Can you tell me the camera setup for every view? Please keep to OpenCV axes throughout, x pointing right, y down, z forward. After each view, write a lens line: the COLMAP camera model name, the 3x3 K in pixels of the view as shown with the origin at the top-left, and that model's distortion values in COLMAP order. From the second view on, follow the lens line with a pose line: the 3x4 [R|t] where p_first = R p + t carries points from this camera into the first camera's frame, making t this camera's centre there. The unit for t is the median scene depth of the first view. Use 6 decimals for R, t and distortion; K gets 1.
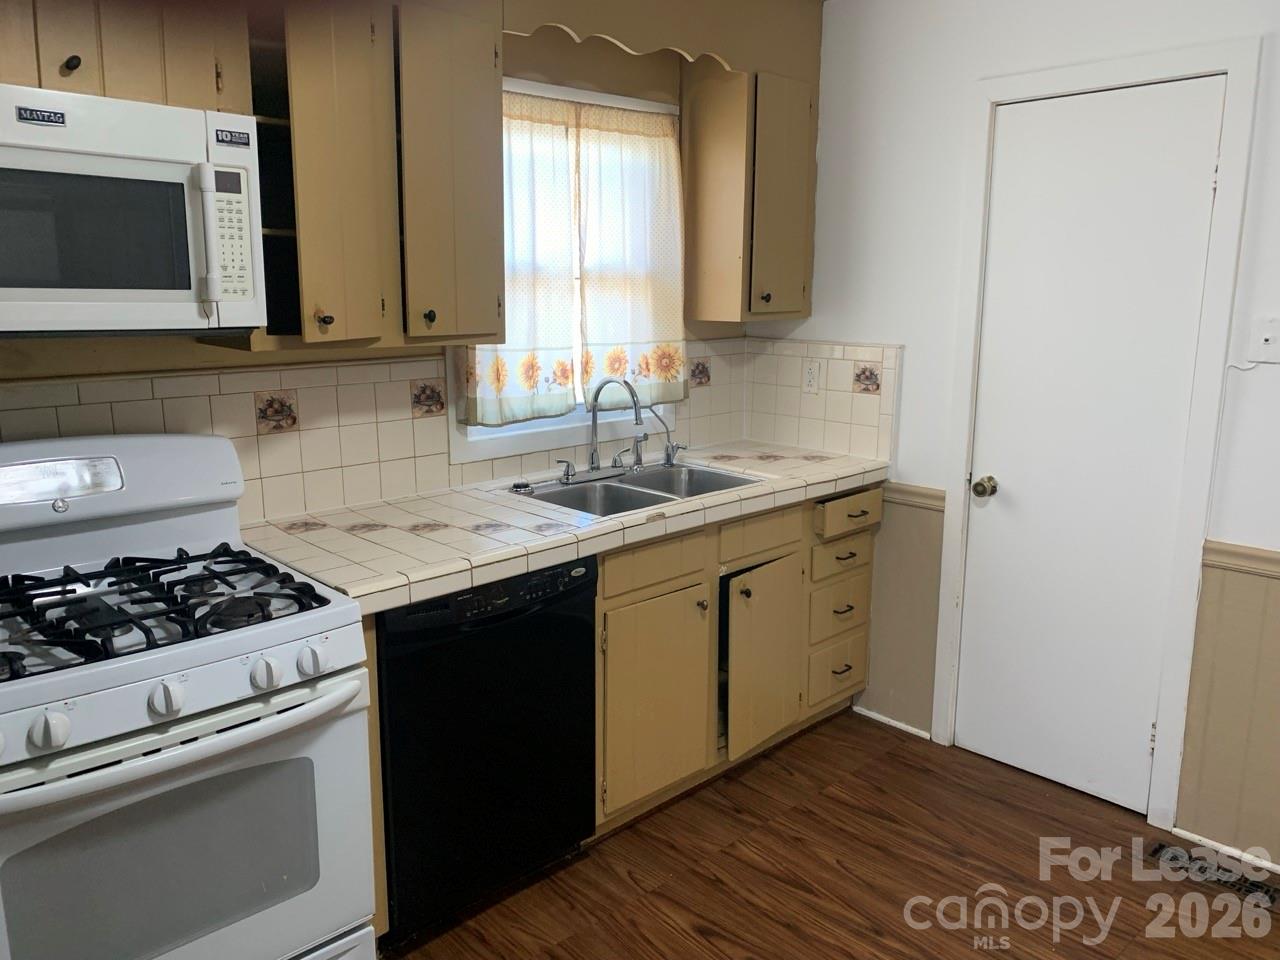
lens RADIAL K [[969.9, 0, 644.5], [0, 969.9, 467.2], [0, 0, 1]] dist [0.018936, -0.029338]
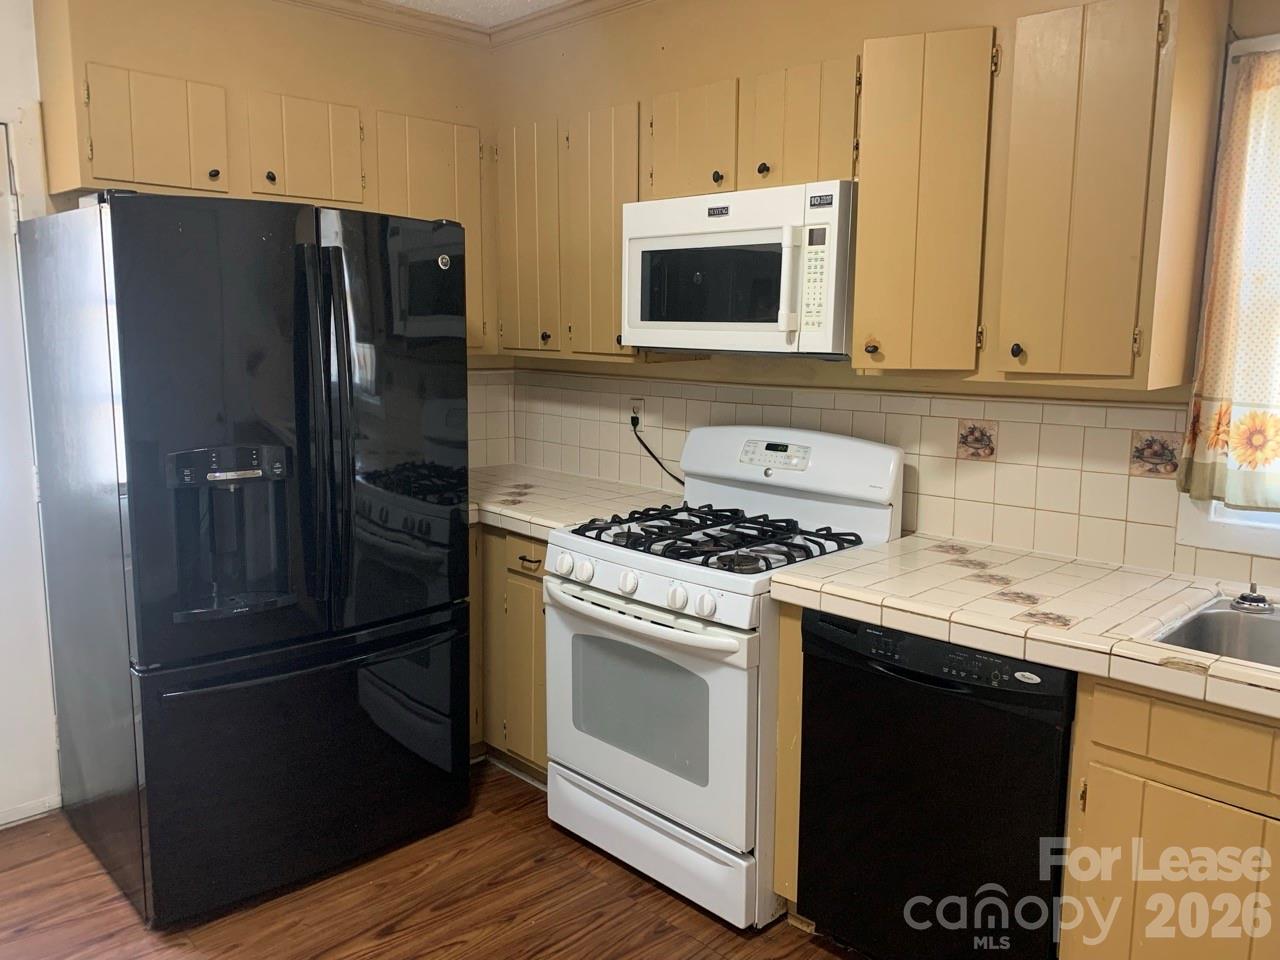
lens RADIAL K [[969.9, 0, 643.7], [0, 969.9, 487.7], [0, 0, 1]] dist [0.018936, -0.029338]
pose [[-0.013208, 0.154465, -0.987910, 0.838761], [-0.186228, 0.970330, 0.154206, -0.126984], [0.982418, 0.186014, 0.015950, 0.797539]]
